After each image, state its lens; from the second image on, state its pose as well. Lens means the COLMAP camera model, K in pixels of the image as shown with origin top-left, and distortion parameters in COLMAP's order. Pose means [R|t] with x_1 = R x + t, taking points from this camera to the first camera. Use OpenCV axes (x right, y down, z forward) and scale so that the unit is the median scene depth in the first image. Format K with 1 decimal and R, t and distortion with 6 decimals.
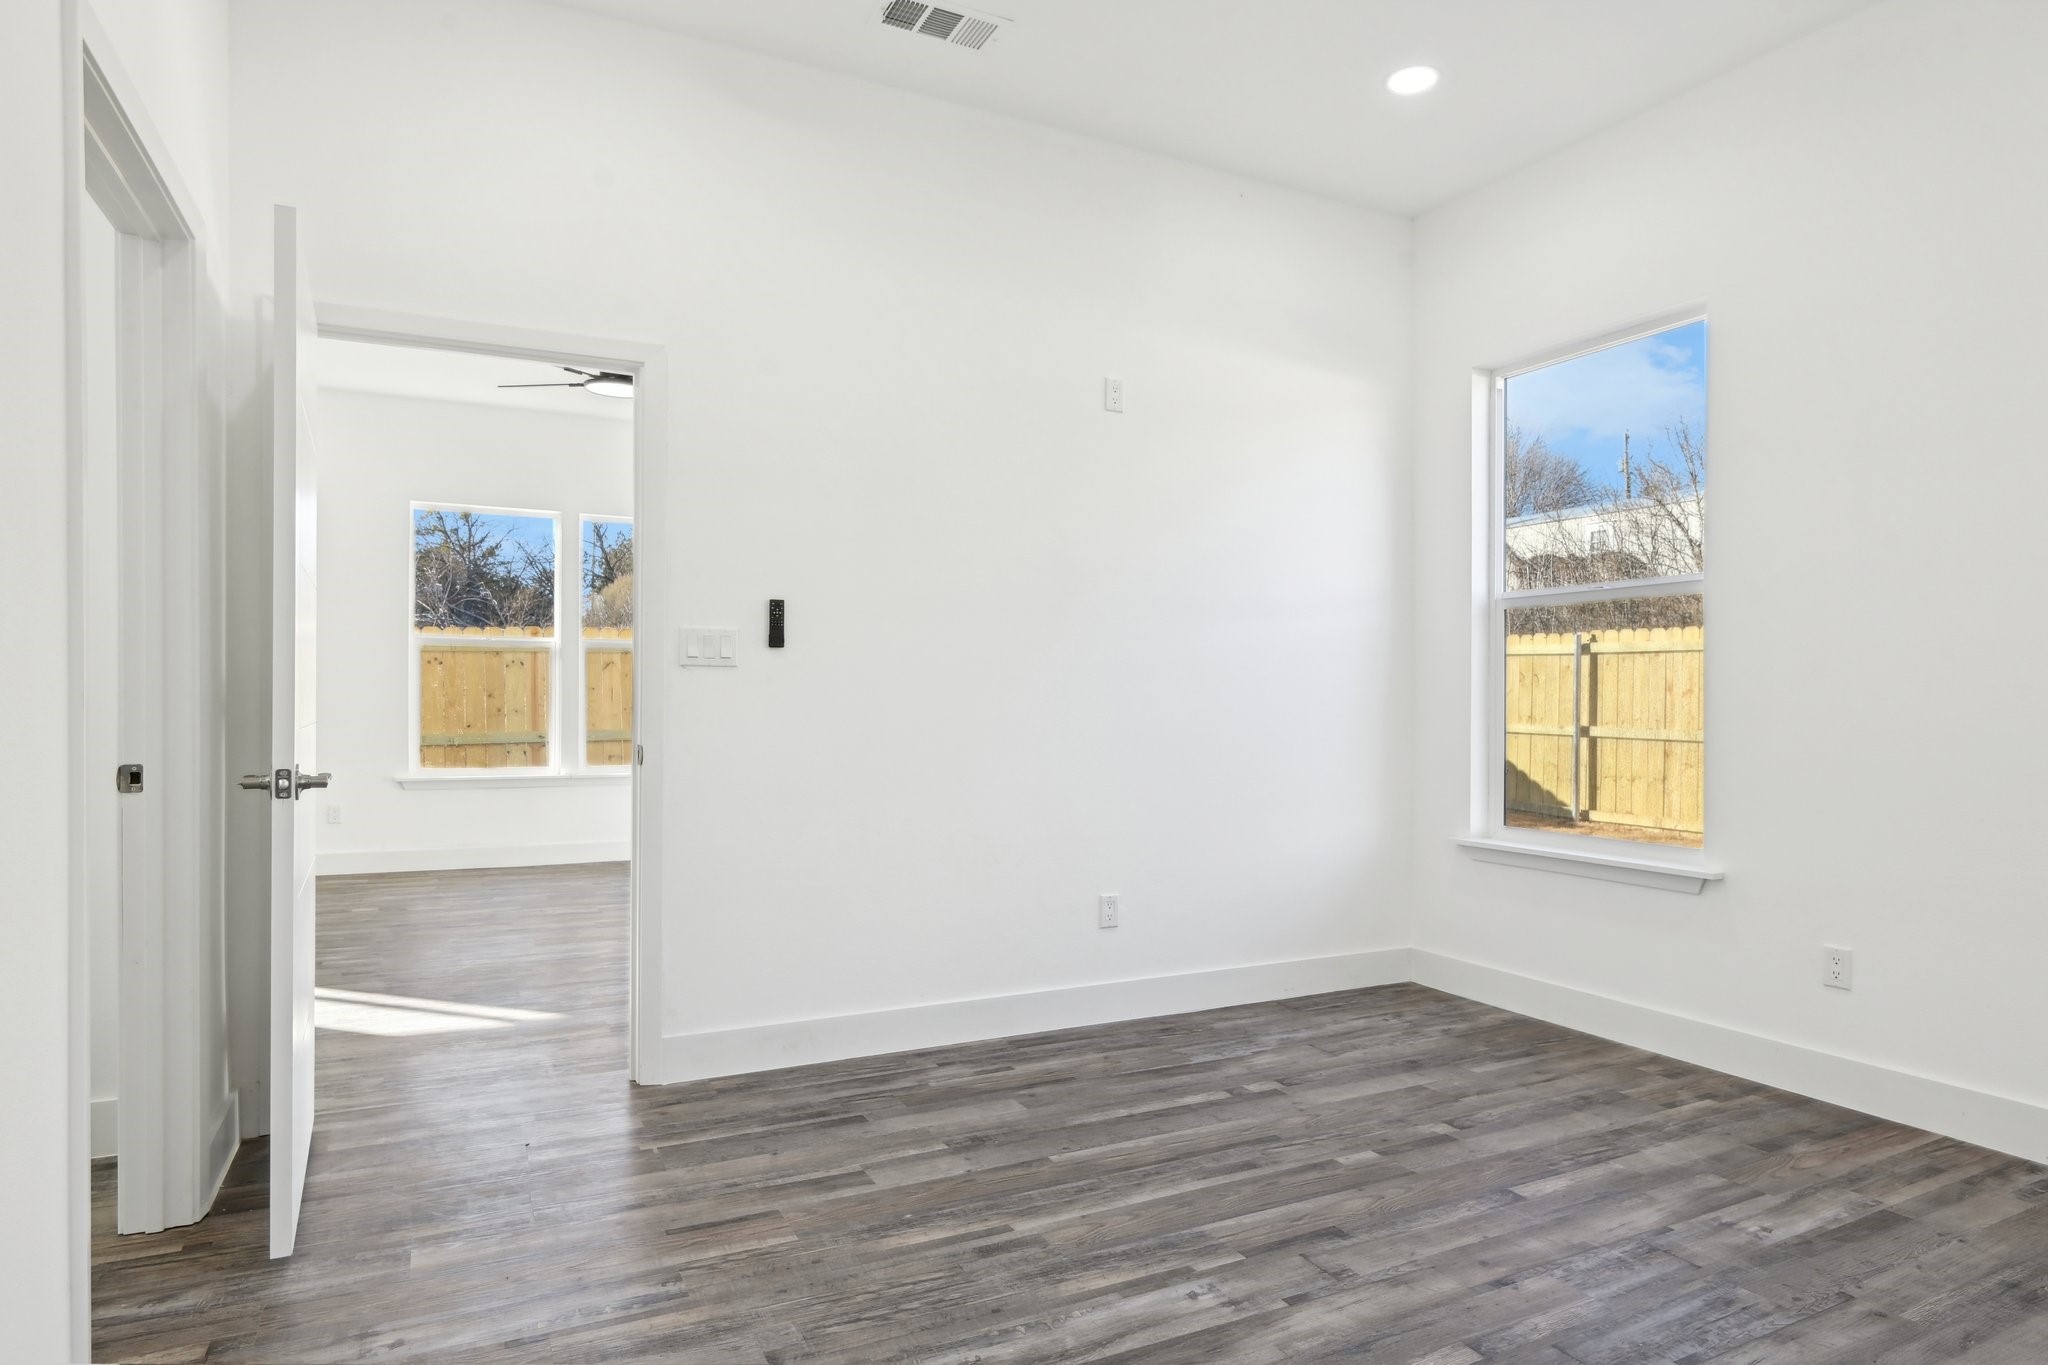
lens RADIAL K [[1137.5, 0, 1048.8], [0, 1137.5, 704.6], [0, 0, 1]] dist [0.004345, -0.021690]
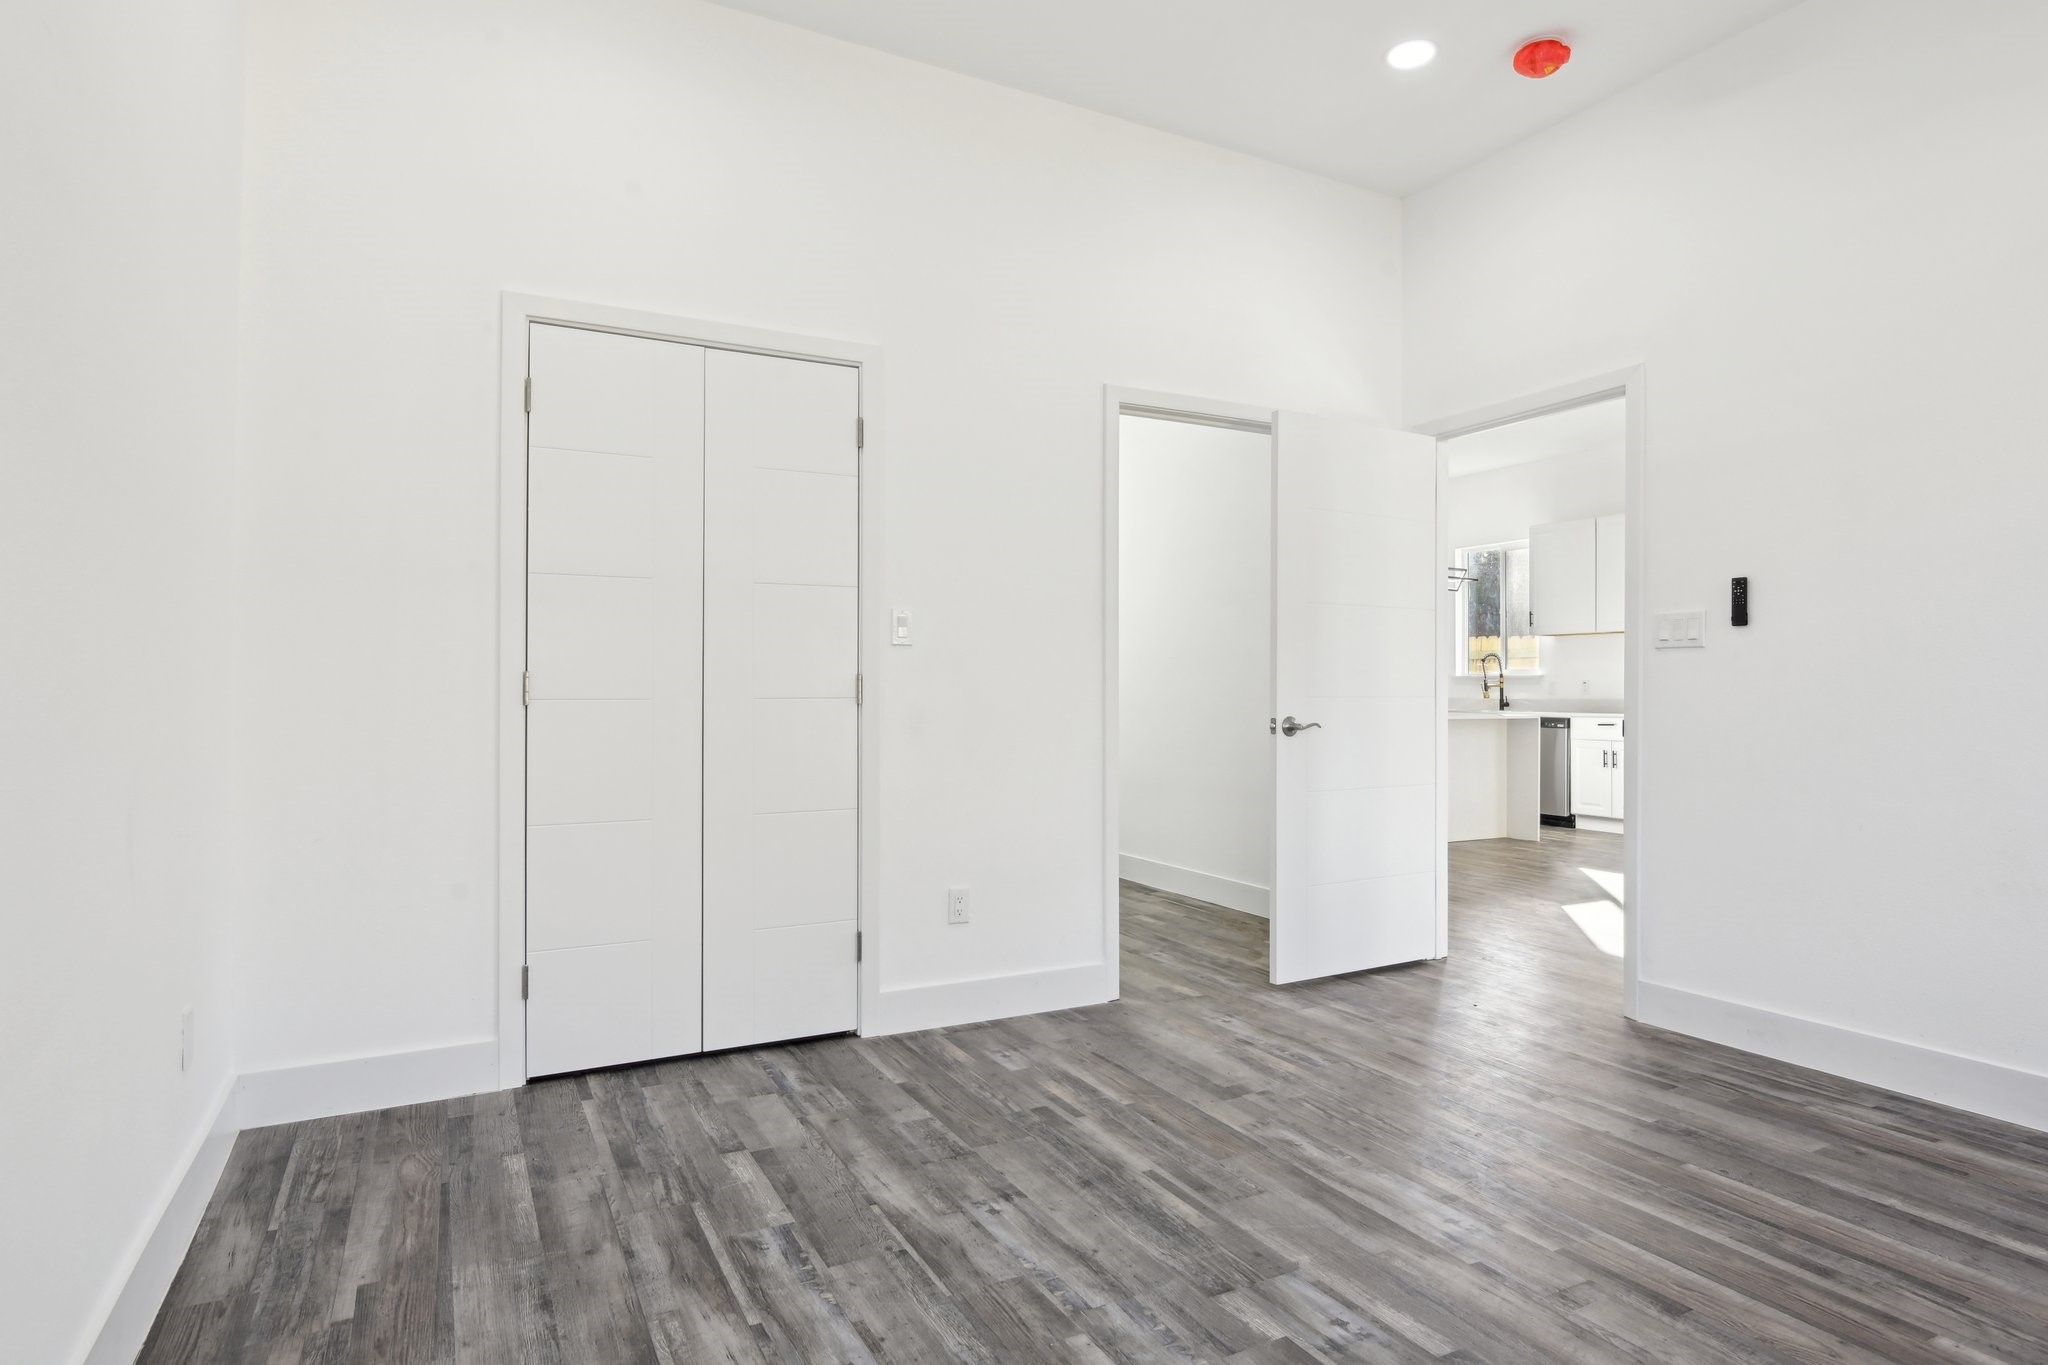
lens RADIAL K [[1137.5, 0, 1048.8], [0, 1137.5, 704.6], [0, 0, 1]] dist [0.004345, -0.021690]
pose [[0.036631, 0.005959, -0.999311, 0.822182], [-0.011225, 0.999922, 0.005551, 0.022674], [0.999266, 0.011014, 0.036695, 0.402719]]
